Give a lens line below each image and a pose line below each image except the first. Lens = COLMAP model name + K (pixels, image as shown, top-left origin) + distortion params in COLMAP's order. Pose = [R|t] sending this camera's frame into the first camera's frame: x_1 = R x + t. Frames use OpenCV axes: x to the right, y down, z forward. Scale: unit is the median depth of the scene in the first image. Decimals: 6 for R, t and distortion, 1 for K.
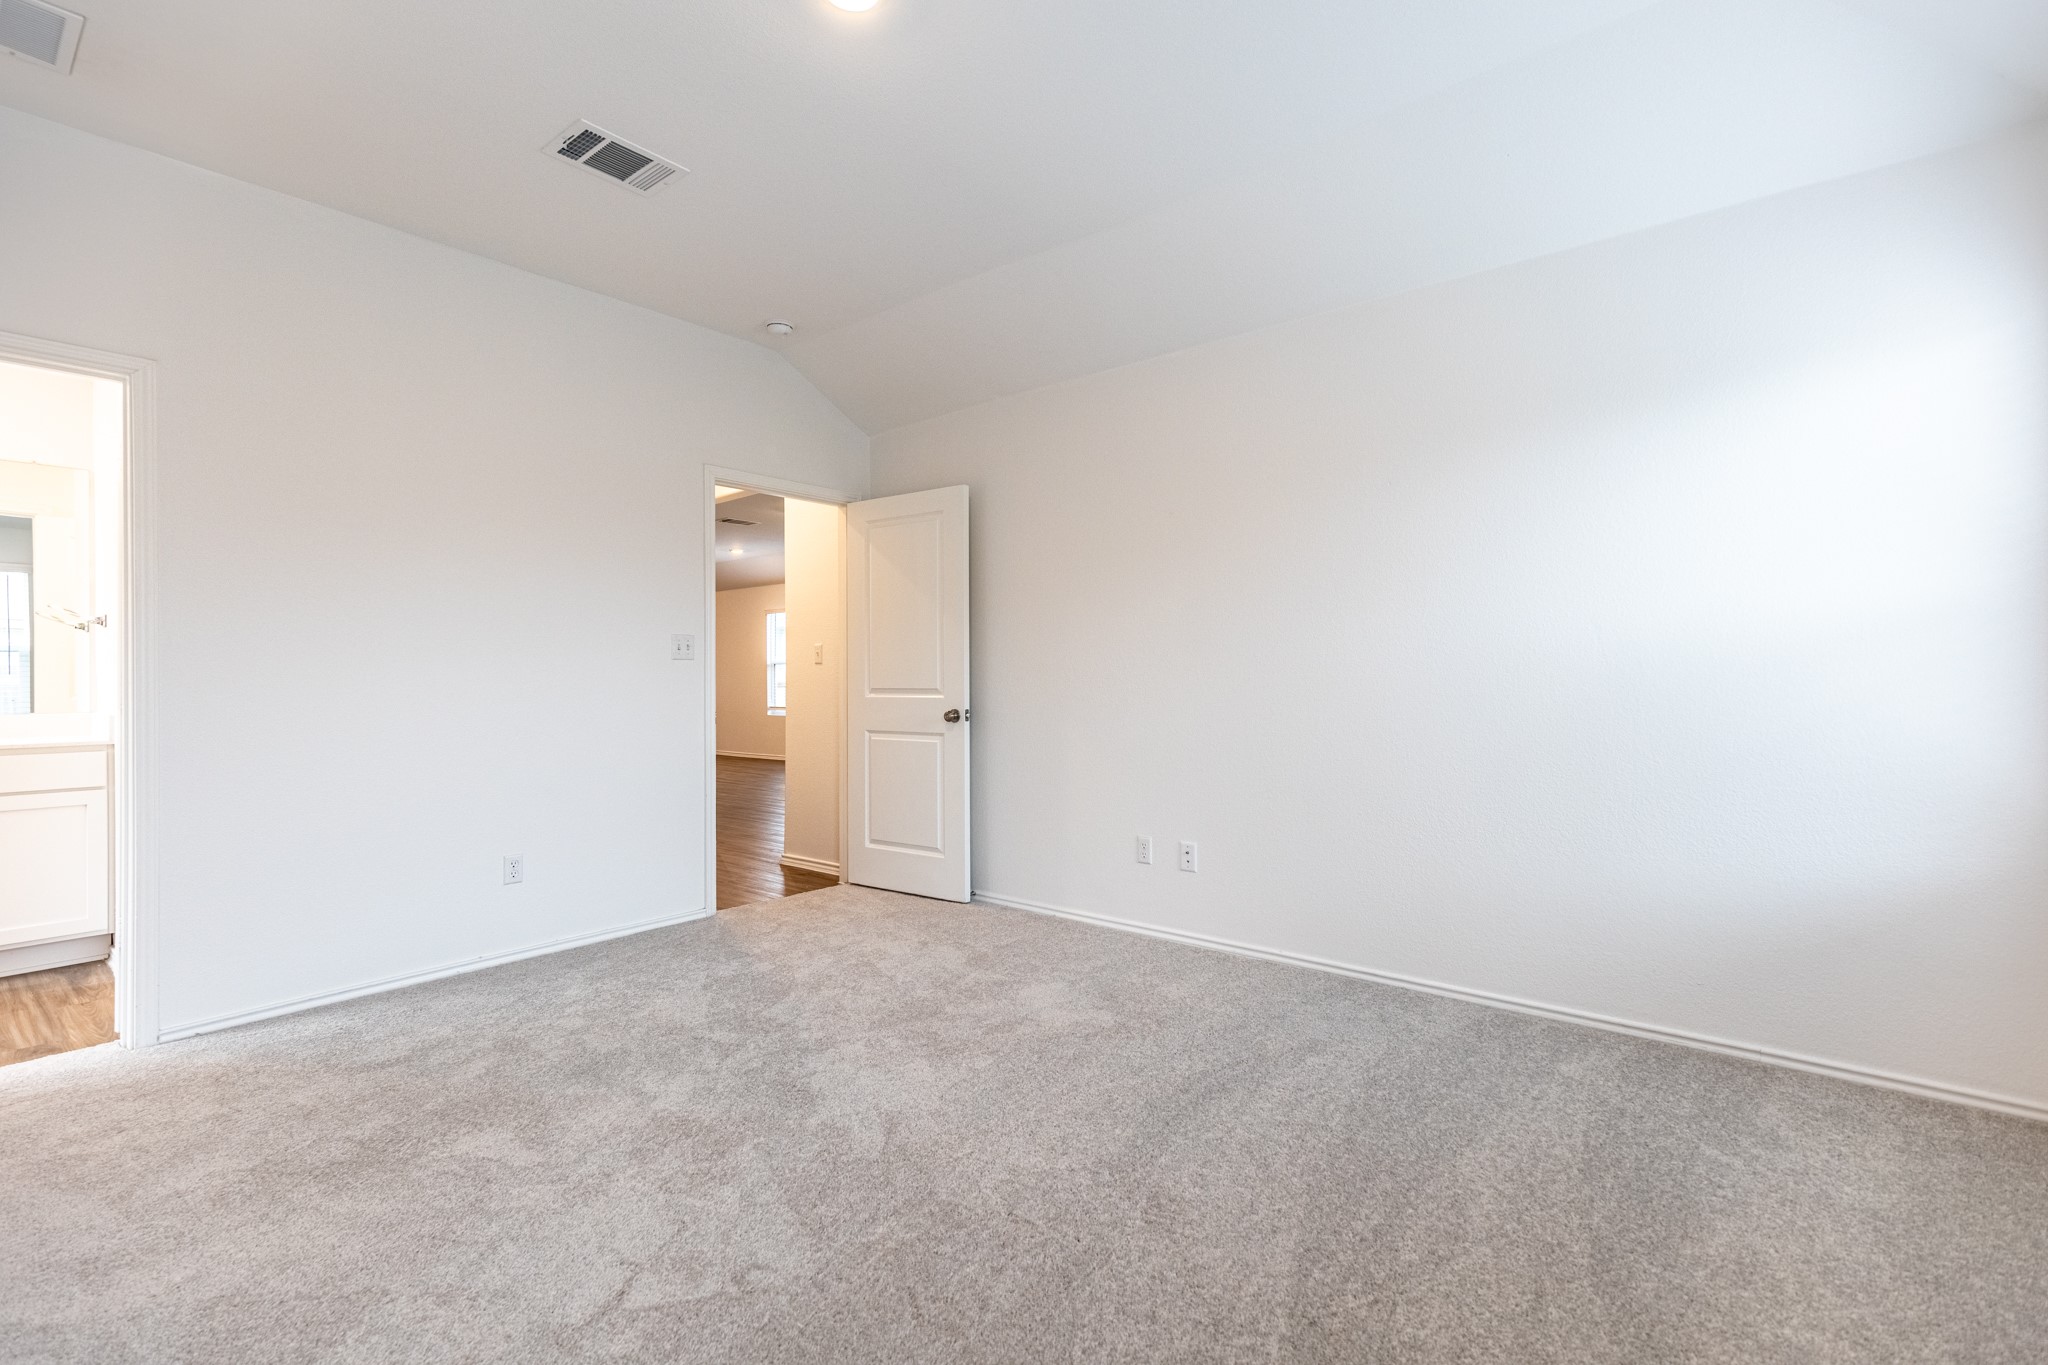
lens RADIAL K [[916.7, 0, 1024.2], [0, 916.7, 681.4], [0, 0, 1]] dist [0.007229, -0.001012]
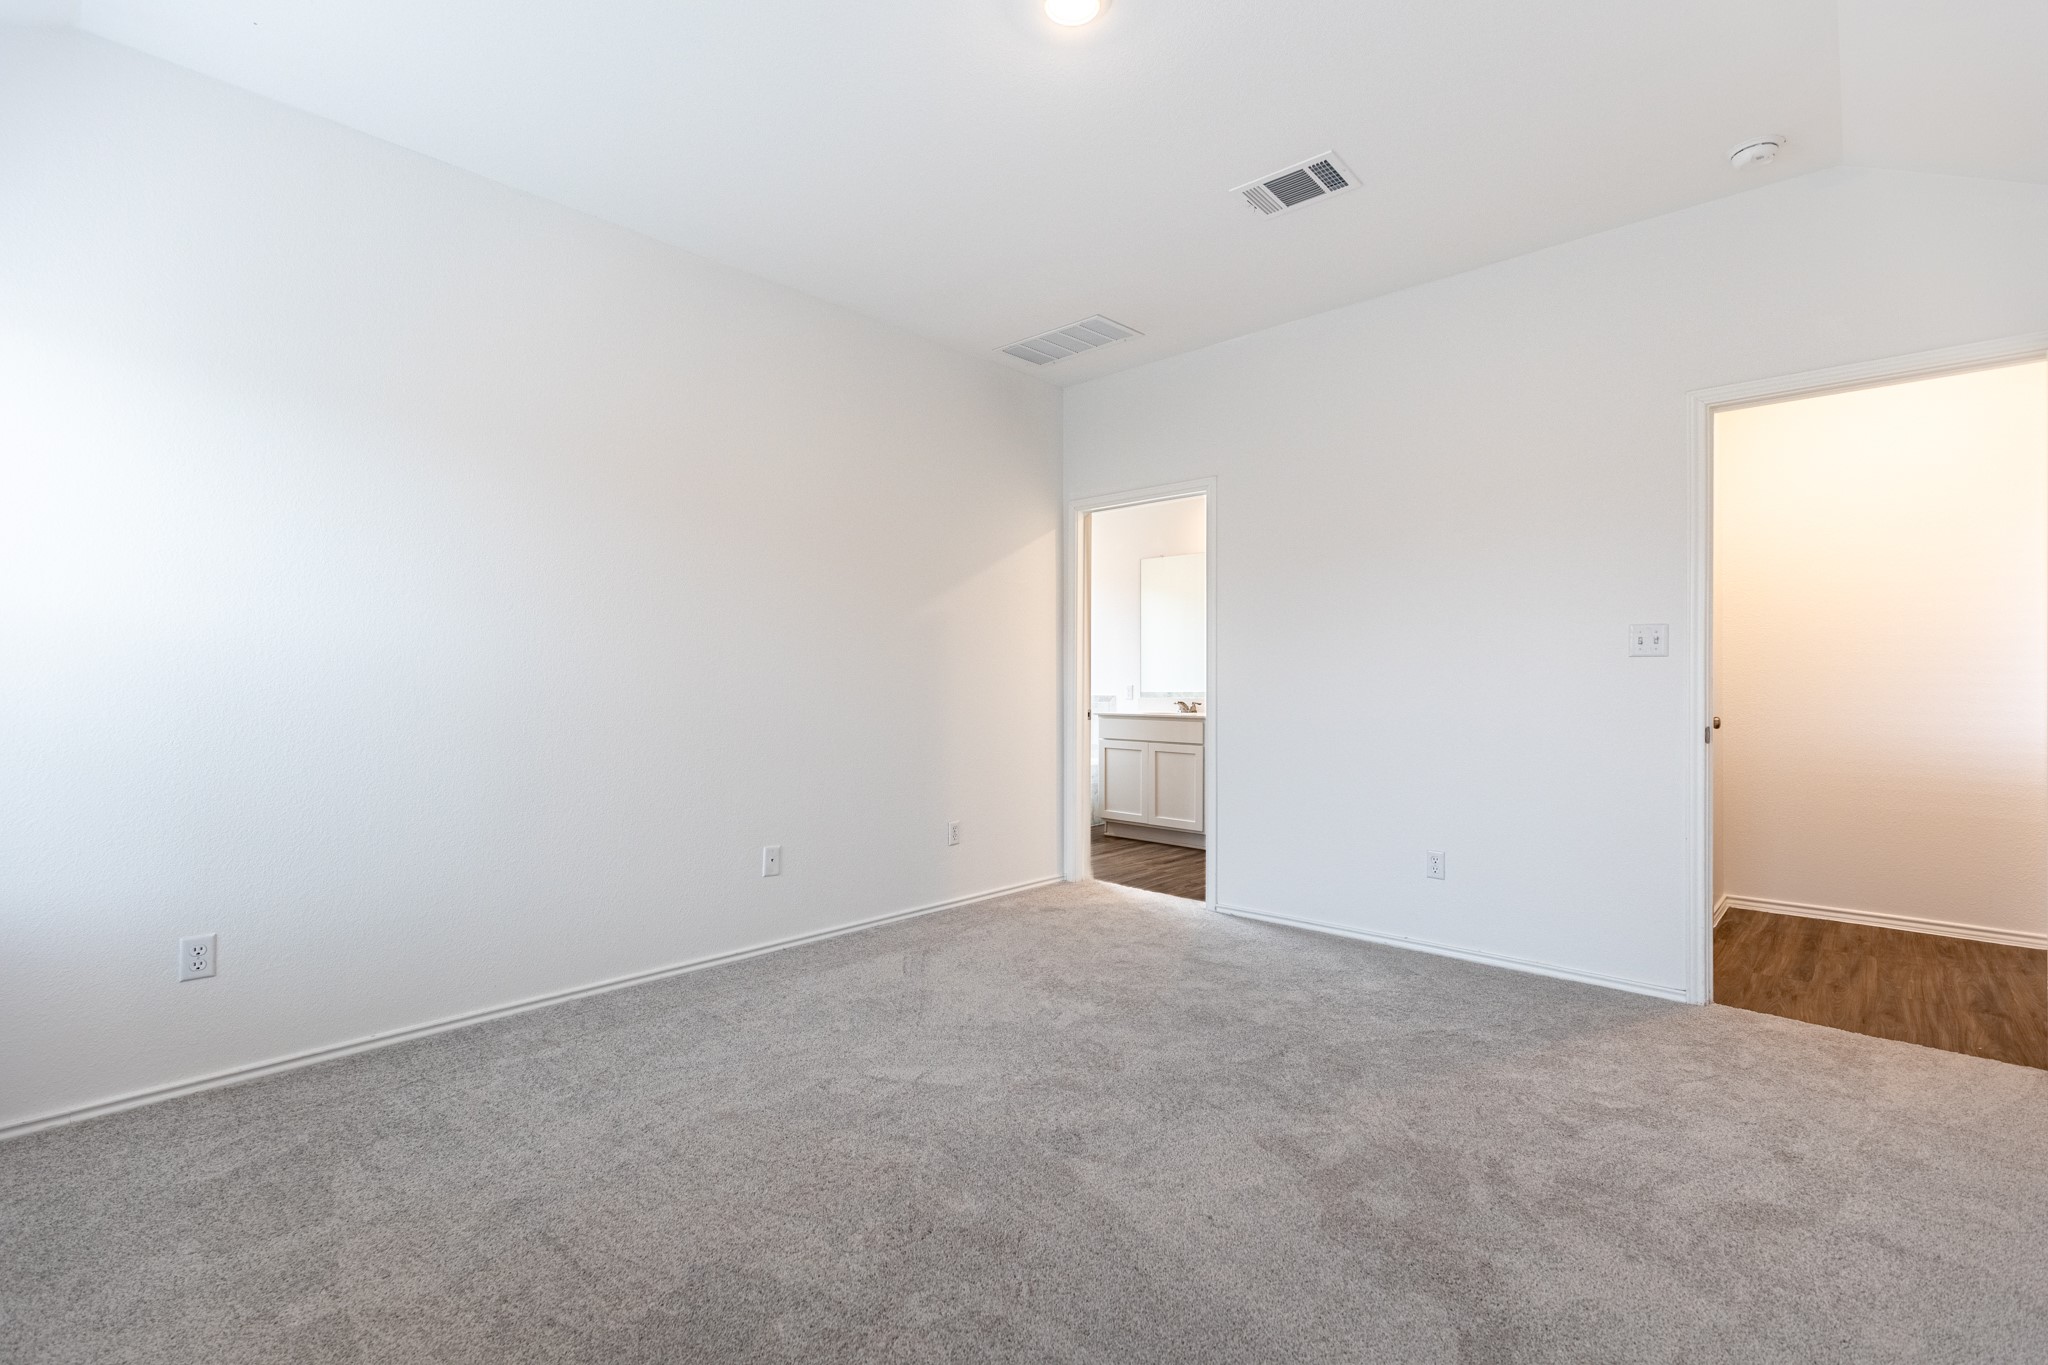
lens RADIAL K [[916.7, 0, 1035.6], [0, 916.7, 673.1], [0, 0, 1]] dist [0.007229, -0.001012]
pose [[-0.044137, -0.002114, -0.999023, 0.586073], [-0.007443, 0.999971, -0.001787, -0.005745], [0.998998, 0.007357, -0.044152, 0.711171]]
